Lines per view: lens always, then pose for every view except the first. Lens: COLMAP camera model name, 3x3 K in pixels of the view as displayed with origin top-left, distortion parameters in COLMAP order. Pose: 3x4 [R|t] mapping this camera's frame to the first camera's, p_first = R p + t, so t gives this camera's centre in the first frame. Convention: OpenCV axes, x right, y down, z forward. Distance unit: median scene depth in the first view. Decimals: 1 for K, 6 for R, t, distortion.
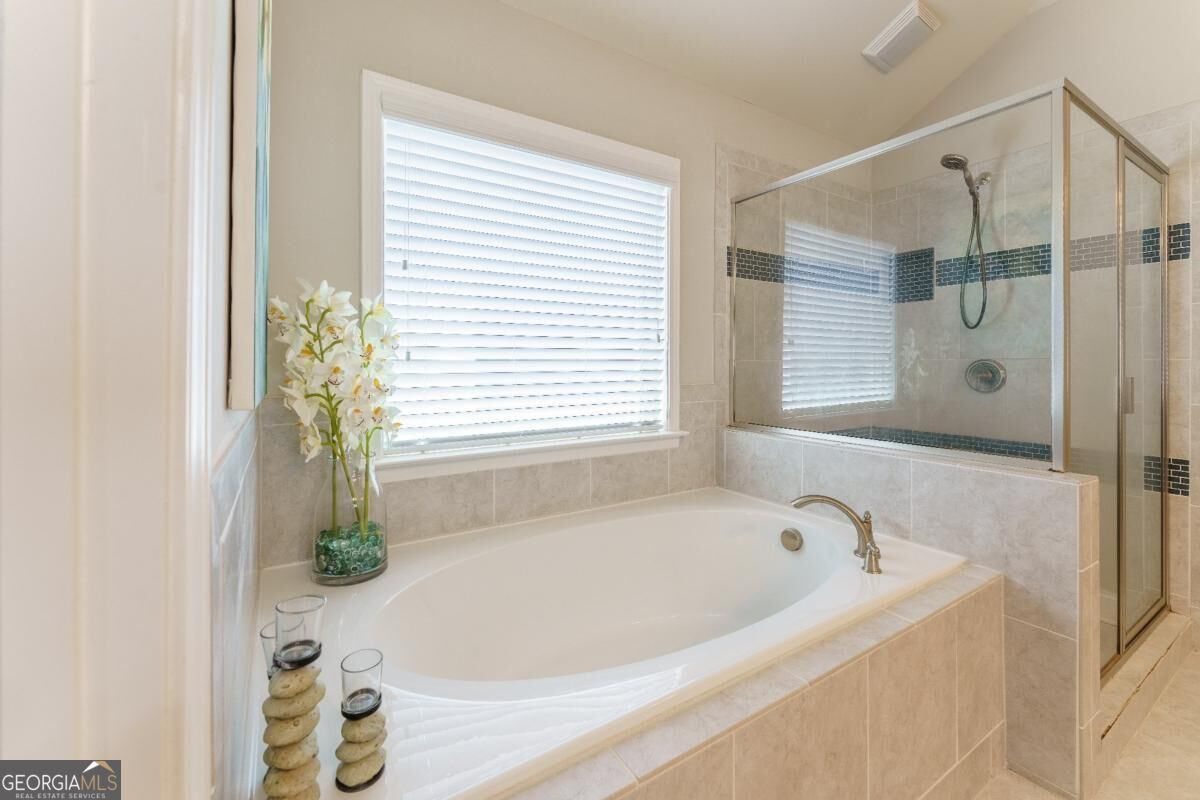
lens RADIAL K [[495.7, 0, 596.1], [0, 495.7, 357.8], [0, 0, 1]] dist [-0.001532, 0.000060]
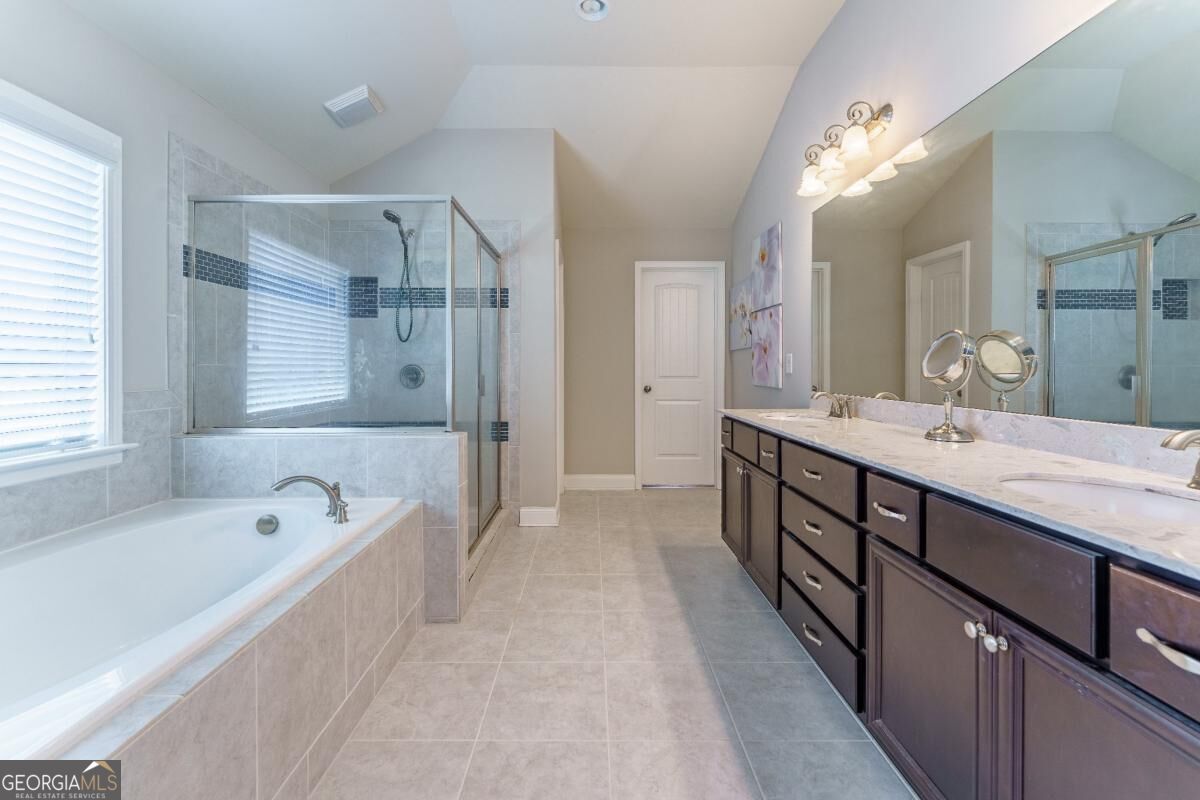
lens RADIAL K [[492.7, 0, 596.7], [0, 492.7, 377.0], [0, 0, 1]] dist [0.000748, -0.000208]
pose [[0.519458, -0.018375, 0.854298, -0.145141], [-0.005213, 0.999682, 0.024672, 0.001307], [-0.854480, -0.017269, 0.519197, -0.184594]]
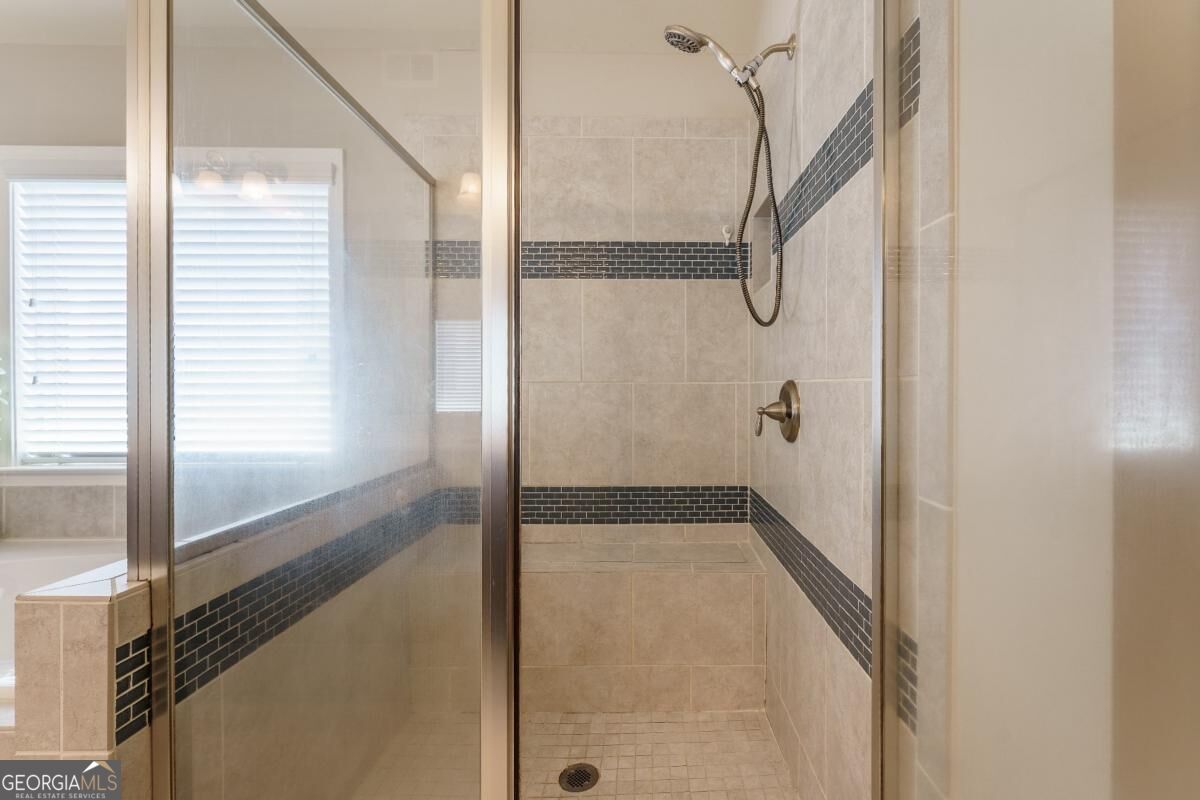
lens RADIAL K [[492.7, 0, 596.7], [0, 492.7, 377.0], [0, 0, 1]] dist [0.000748, -0.000208]
pose [[0.857709, -0.001883, -0.514132, 0.950793], [0.003225, 0.999993, 0.001717, -0.006240], [0.514125, -0.003130, 0.857709, 0.478765]]
